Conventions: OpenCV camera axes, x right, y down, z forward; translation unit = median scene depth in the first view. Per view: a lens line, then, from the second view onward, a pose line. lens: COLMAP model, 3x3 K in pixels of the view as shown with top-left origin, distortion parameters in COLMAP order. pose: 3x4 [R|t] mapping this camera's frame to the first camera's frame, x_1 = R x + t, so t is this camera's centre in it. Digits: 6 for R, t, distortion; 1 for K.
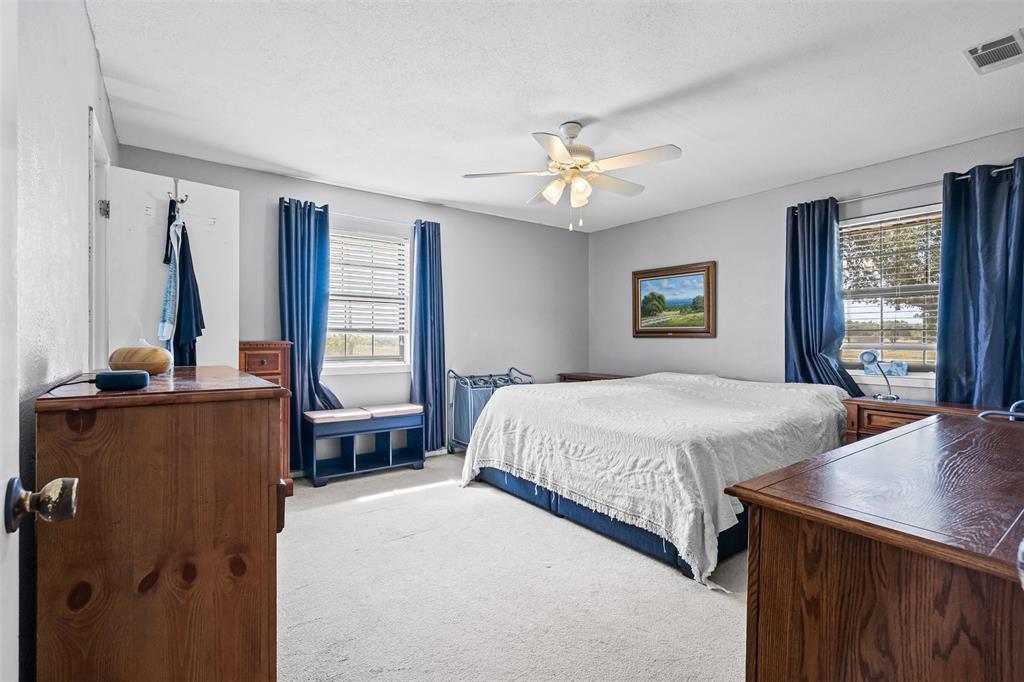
lens RADIAL K [[470.7, 0, 511.3], [0, 470.7, 340.1], [0, 0, 1]] dist [-0.001951, 0.002121]
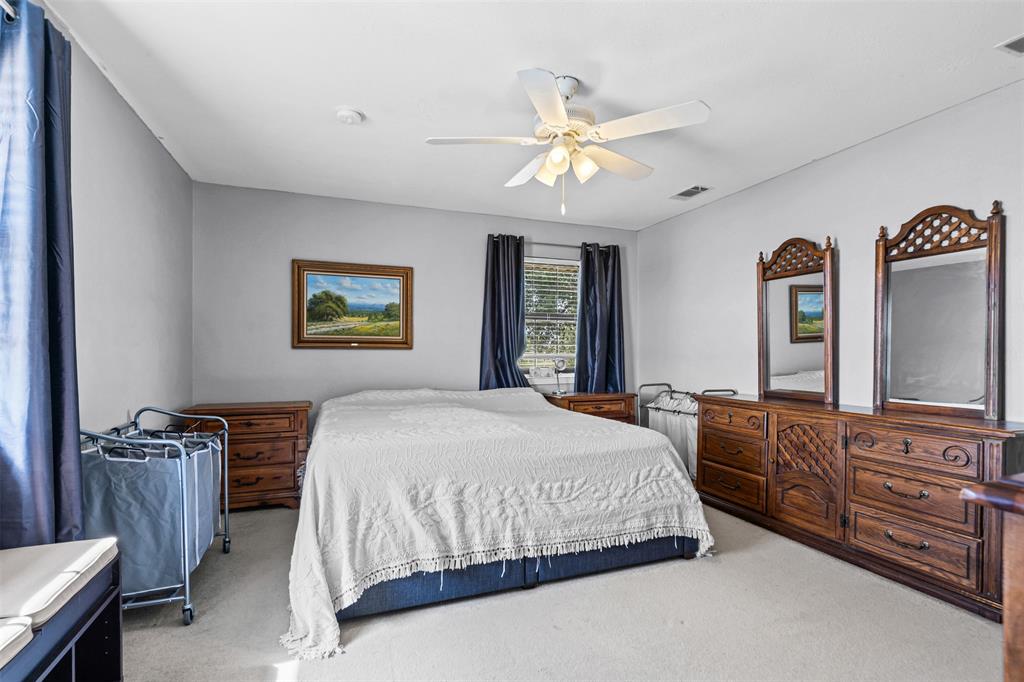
lens RADIAL K [[470.7, 0, 513.9], [0, 470.7, 355.2], [0, 0, 1]] dist [-0.001951, 0.002121]
pose [[0.270100, -0.012292, 0.962754, -0.494033], [0.001614, 0.999923, 0.012313, -0.004982], [-0.962831, -0.001772, 0.270099, 0.648459]]
